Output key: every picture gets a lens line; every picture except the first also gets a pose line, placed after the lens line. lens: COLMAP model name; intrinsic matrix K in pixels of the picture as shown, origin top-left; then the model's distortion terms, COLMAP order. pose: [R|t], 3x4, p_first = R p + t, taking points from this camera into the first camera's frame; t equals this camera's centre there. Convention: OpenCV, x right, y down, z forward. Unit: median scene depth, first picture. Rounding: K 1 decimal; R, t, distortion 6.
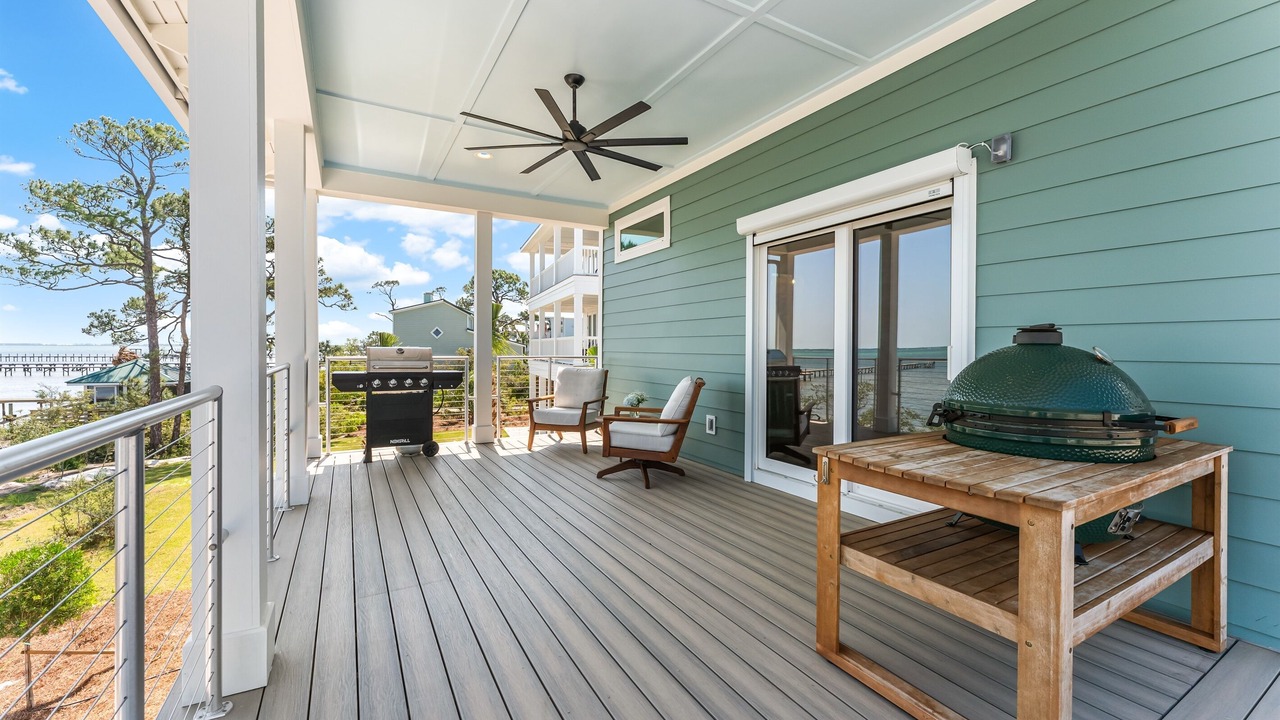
lens RADIAL K [[513.9, 0, 648.0], [0, 513.9, 374.8], [0, 0, 1]] dist [-0.001346, -0.000202]
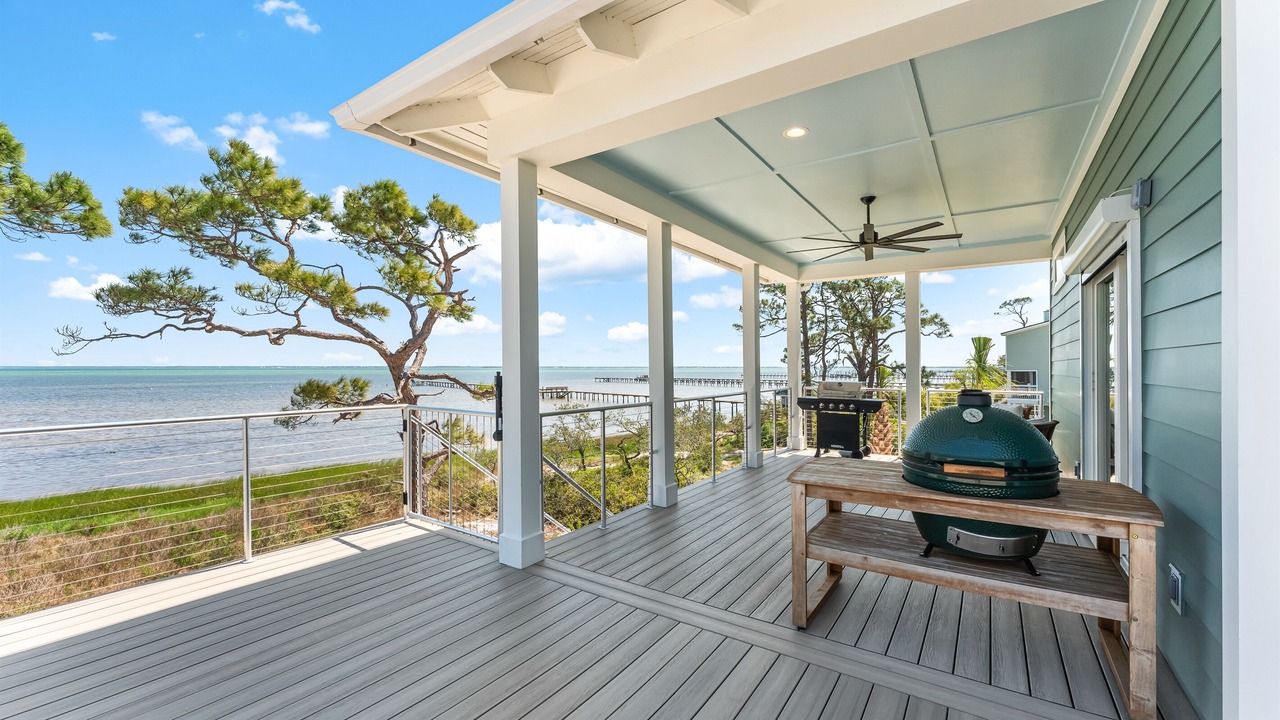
lens RADIAL K [[513.9, 0, 648.0], [0, 513.9, 374.8], [0, 0, 1]] dist [-0.001346, -0.000202]
pose [[0.435560, 0.009044, -0.900114, 0.554440], [-0.046636, 0.998833, -0.012531, -0.027964], [0.898951, 0.047435, 0.435474, -0.086920]]
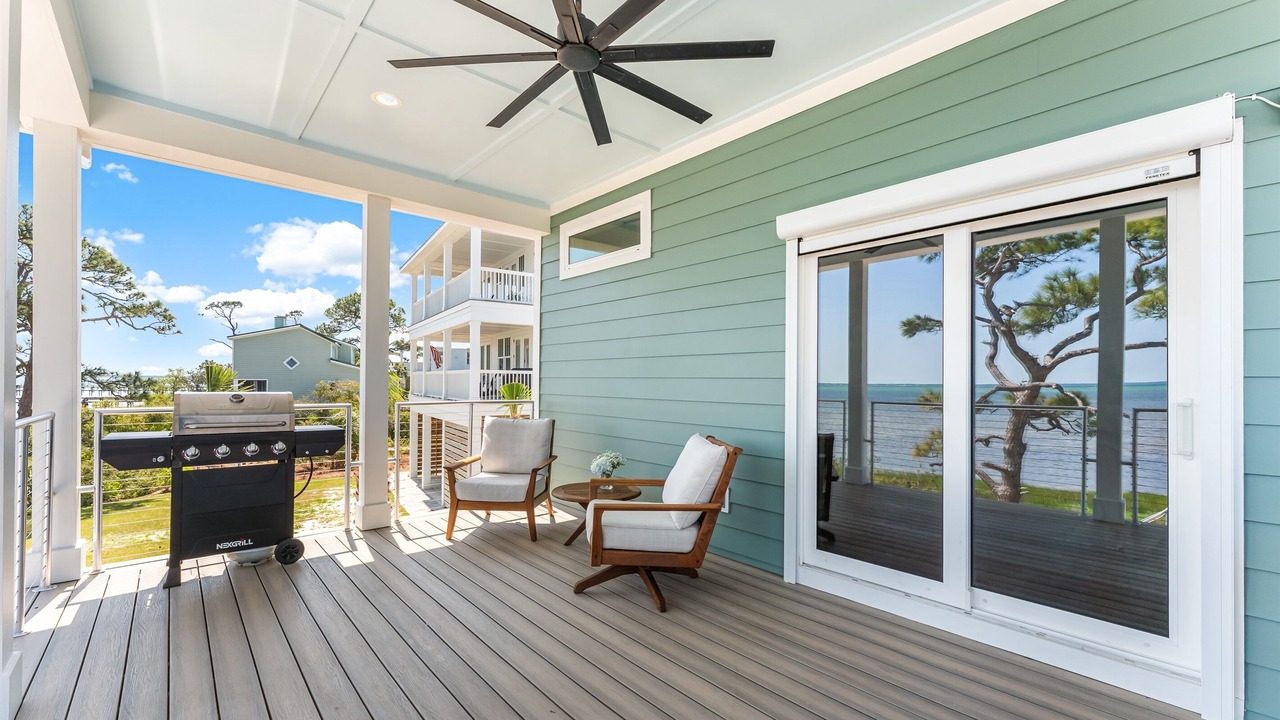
lens RADIAL K [[514.5, 0, 643.1], [0, 514.5, 393.9], [0, 0, 1]] dist [0.000599, 0.000069]
pose [[0.977609, -0.001980, 0.210419, -0.130341], [0.007437, 0.999656, -0.025145, -0.032514], [-0.210297, 0.026146, 0.977288, 0.283245]]
